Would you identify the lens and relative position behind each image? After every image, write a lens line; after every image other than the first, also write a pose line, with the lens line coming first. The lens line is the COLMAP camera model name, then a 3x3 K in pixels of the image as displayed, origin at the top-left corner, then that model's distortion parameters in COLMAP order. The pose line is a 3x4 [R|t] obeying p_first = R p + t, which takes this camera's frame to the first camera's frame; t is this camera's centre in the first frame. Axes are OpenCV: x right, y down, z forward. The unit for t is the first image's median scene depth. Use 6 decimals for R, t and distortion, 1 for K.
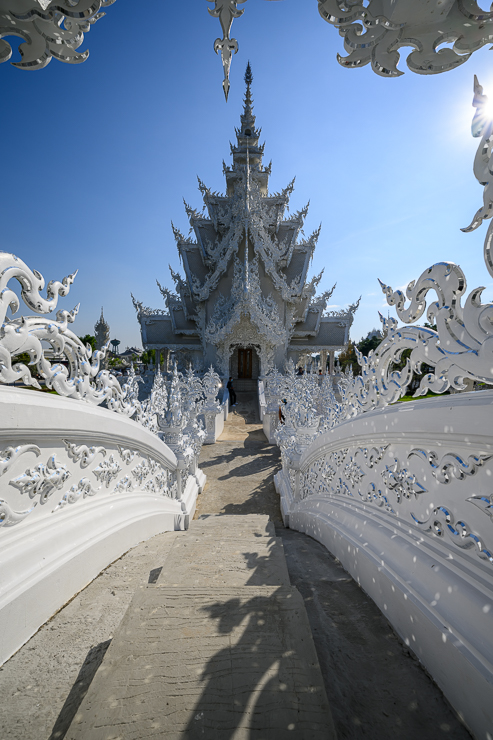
lens RADIAL K [[297.7, 0, 246.0], [0, 297.7, 367.7], [0, 0, 1]] dist [-0.001958, -0.000202]
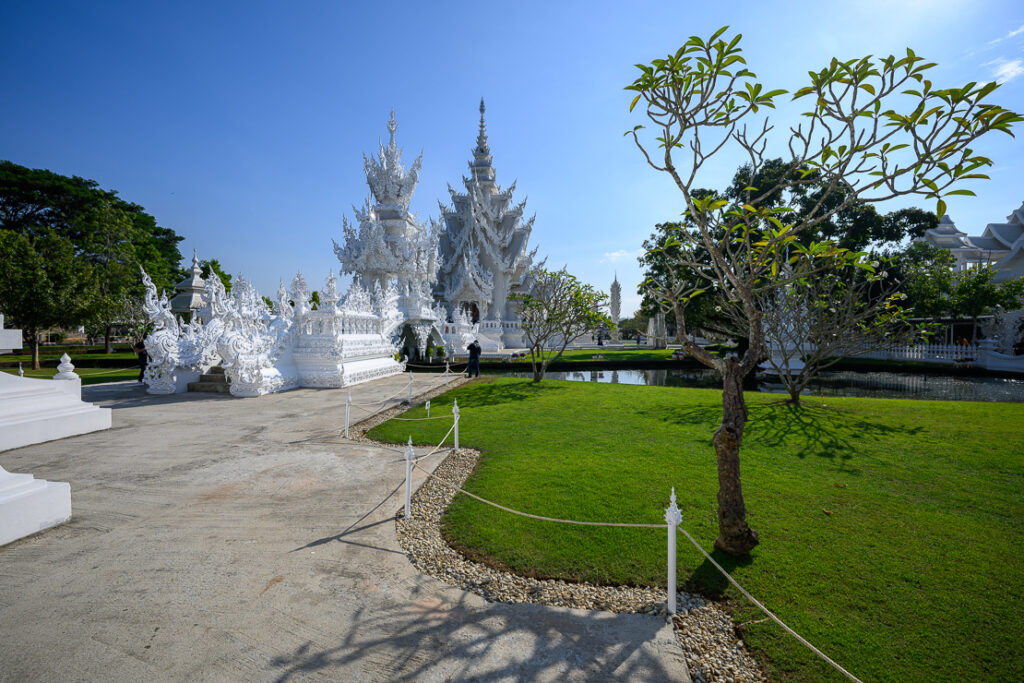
lens RADIAL K [[412.0, 0, 513.0], [0, 412.0, 344.7], [0, 0, 1]] dist [-0.001958, -0.000202]
pose [[0.992882, -0.001782, -0.119086, 0.385143], [0.004573, 0.999721, 0.023169, 0.084064], [0.119011, -0.023548, 0.992614, -0.938882]]
